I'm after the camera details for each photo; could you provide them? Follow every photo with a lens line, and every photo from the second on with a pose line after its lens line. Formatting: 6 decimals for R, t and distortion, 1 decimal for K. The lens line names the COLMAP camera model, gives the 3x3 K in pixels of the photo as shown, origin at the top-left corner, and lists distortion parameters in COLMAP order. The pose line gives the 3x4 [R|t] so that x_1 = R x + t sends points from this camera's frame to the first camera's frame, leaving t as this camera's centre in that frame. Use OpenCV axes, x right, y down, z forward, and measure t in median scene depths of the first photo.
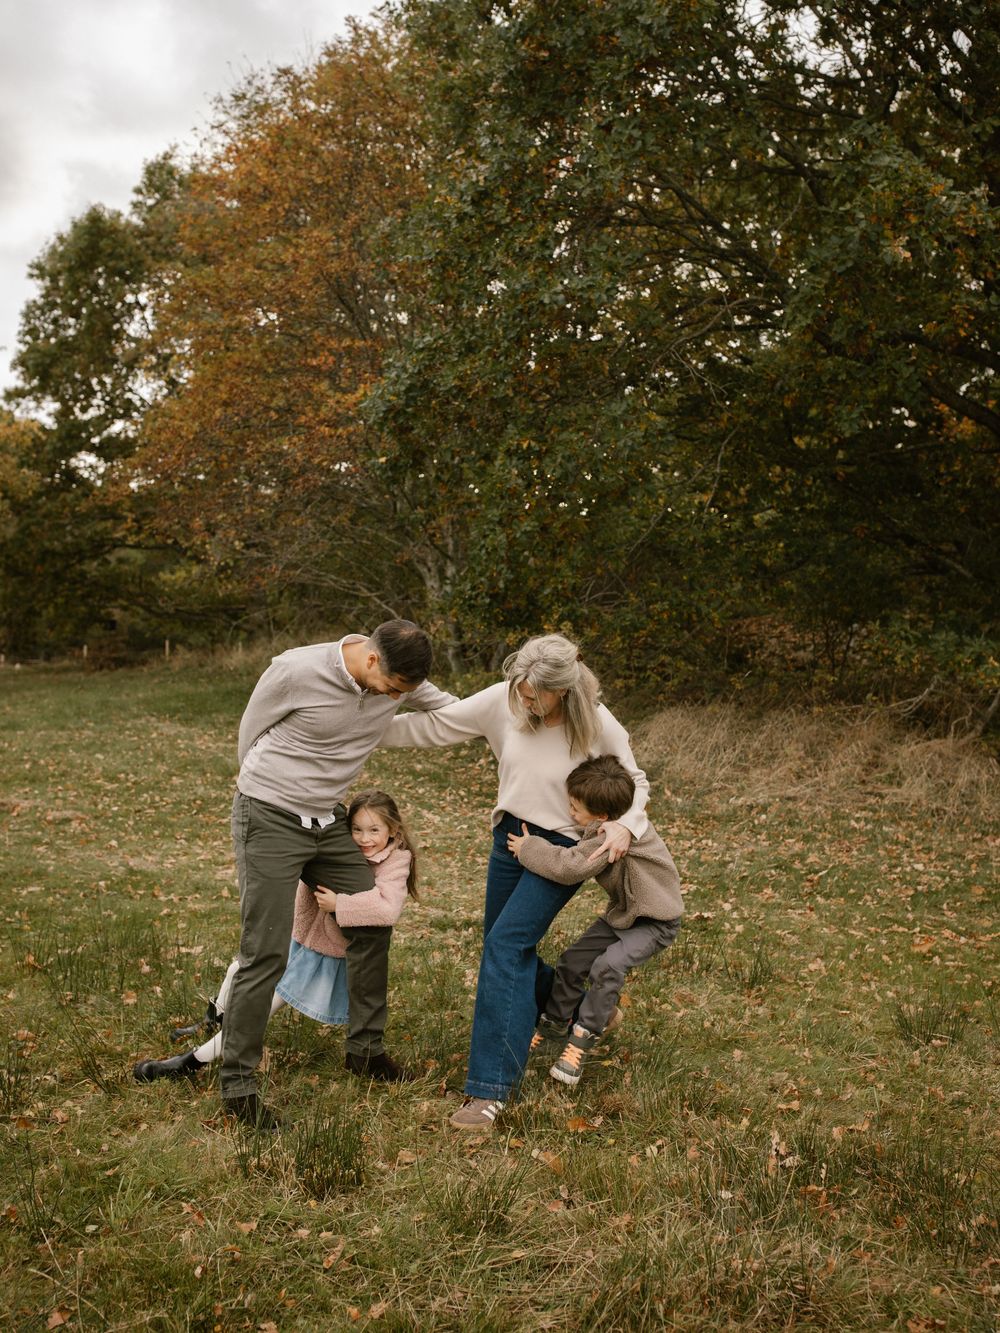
lens RADIAL K [[1453.5, 0, 500.7], [0, 1453.5, 592.9], [0, 0, 1]] dist [-0.005128, 0.000000]
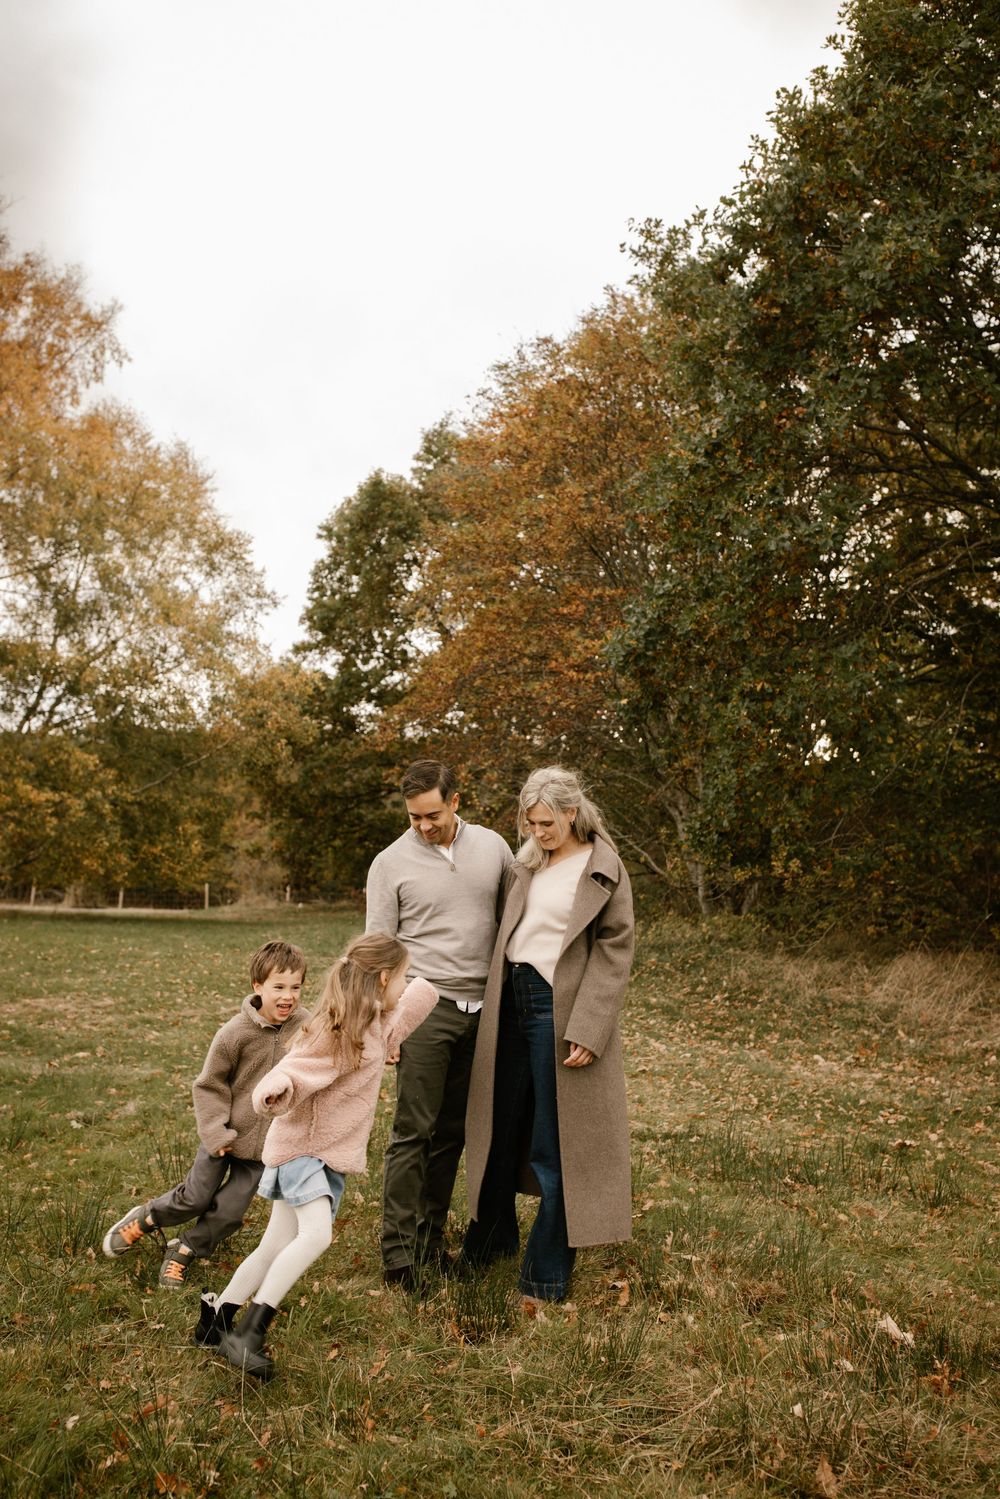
lens RADIAL K [[1453.6, 0, 498.5], [0, 1453.6, 747.6], [0, 0, 1]] dist [-0.000791, 0.000000]
pose [[0.981350, 0.004338, -0.192183, 0.031877], [-0.017342, 0.997666, -0.066038, 0.011737], [0.191448, 0.068139, 0.979135, -0.033274]]
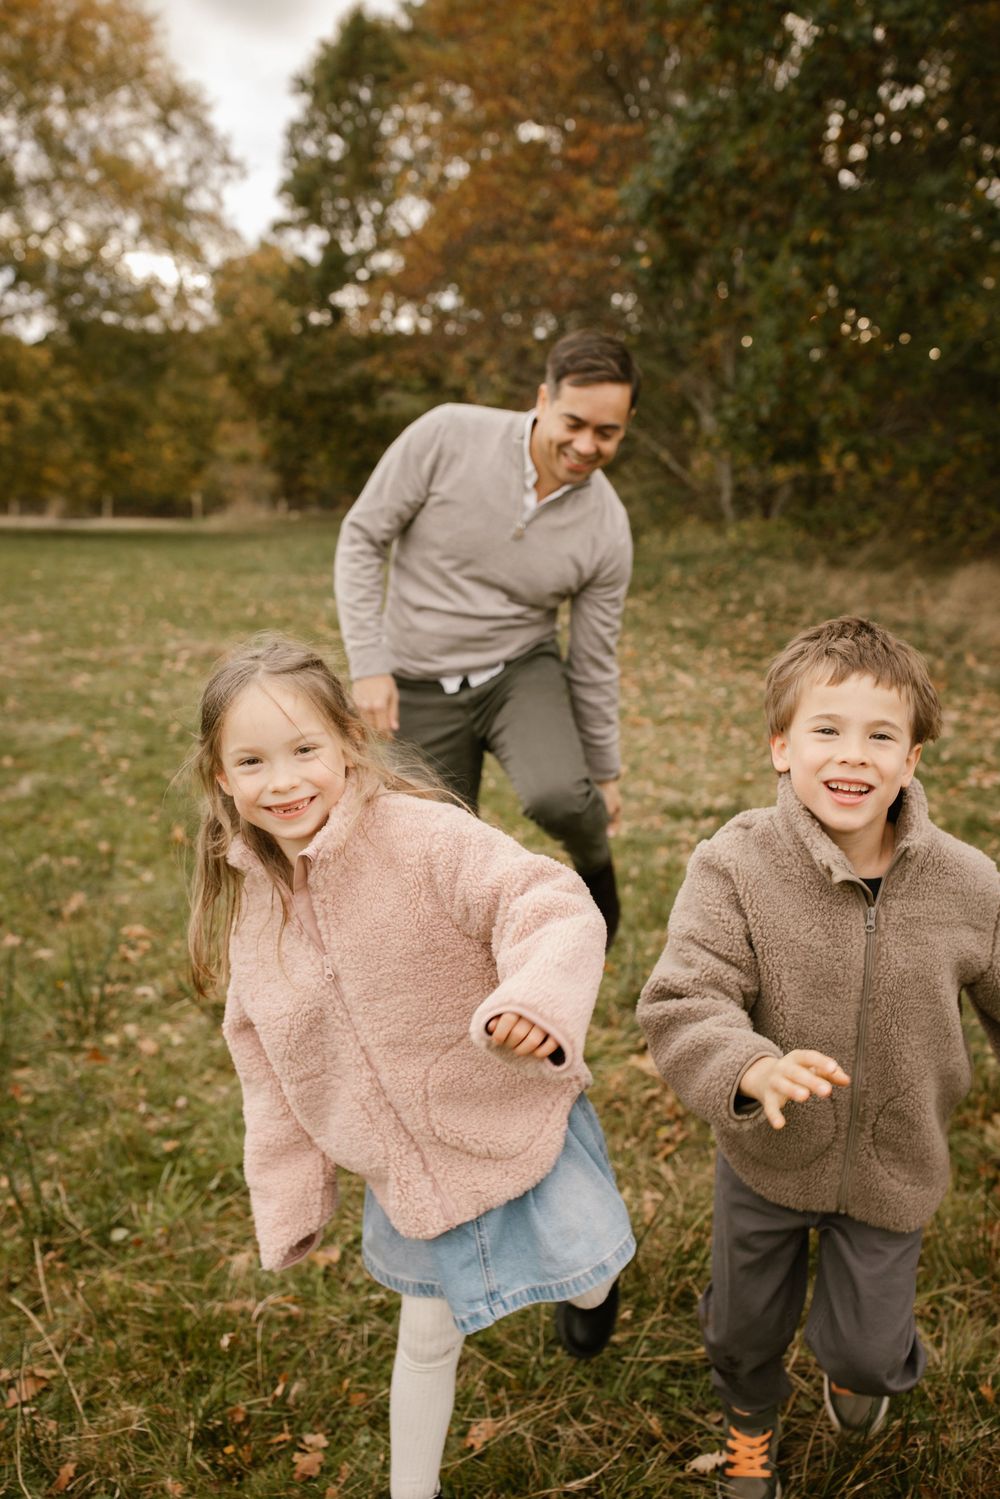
lens RADIAL K [[1453.6, 0, 495.4], [0, 1453.6, 741.0], [0, 0, 1]] dist [-0.000791, 0.000000]
pose [[0.980207, 0.040591, -0.193769, 0.009255], [-0.001414, 0.980166, 0.198171, 0.015082], [0.197970, -0.193975, 0.960823, 0.111841]]
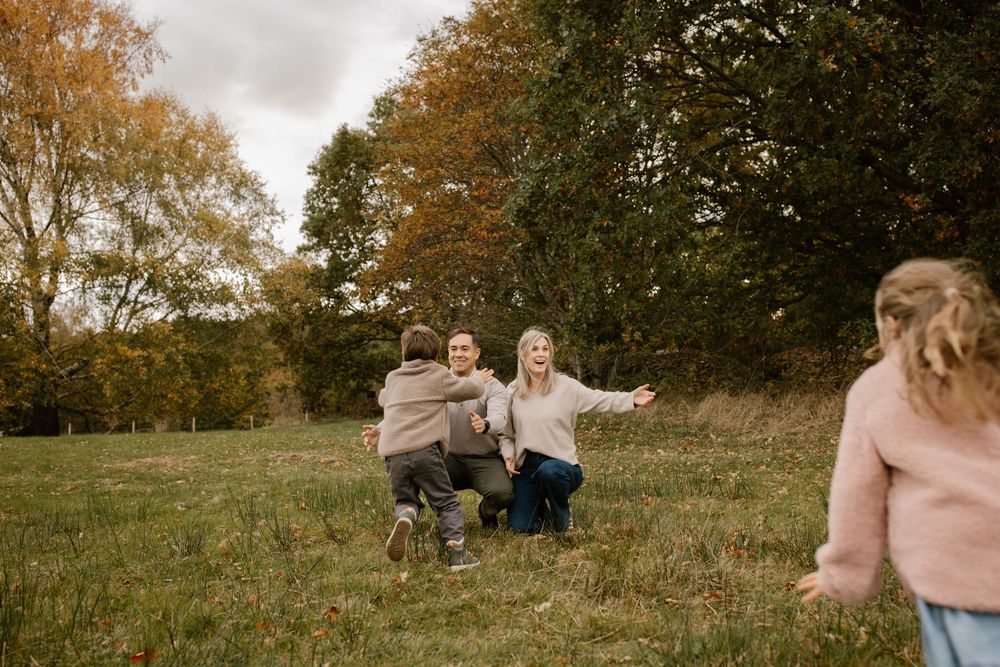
lens RADIAL K [[969.7, 0, 496.9], [0, 969.7, 341.6], [0, 0, 1]] dist [-0.000791, 0.000000]
pose [[0.988268, -0.069038, -0.136237, 0.032984], [0.063746, 0.997046, -0.042838, 0.060506], [0.138792, 0.033651, 0.989750, -0.047482]]
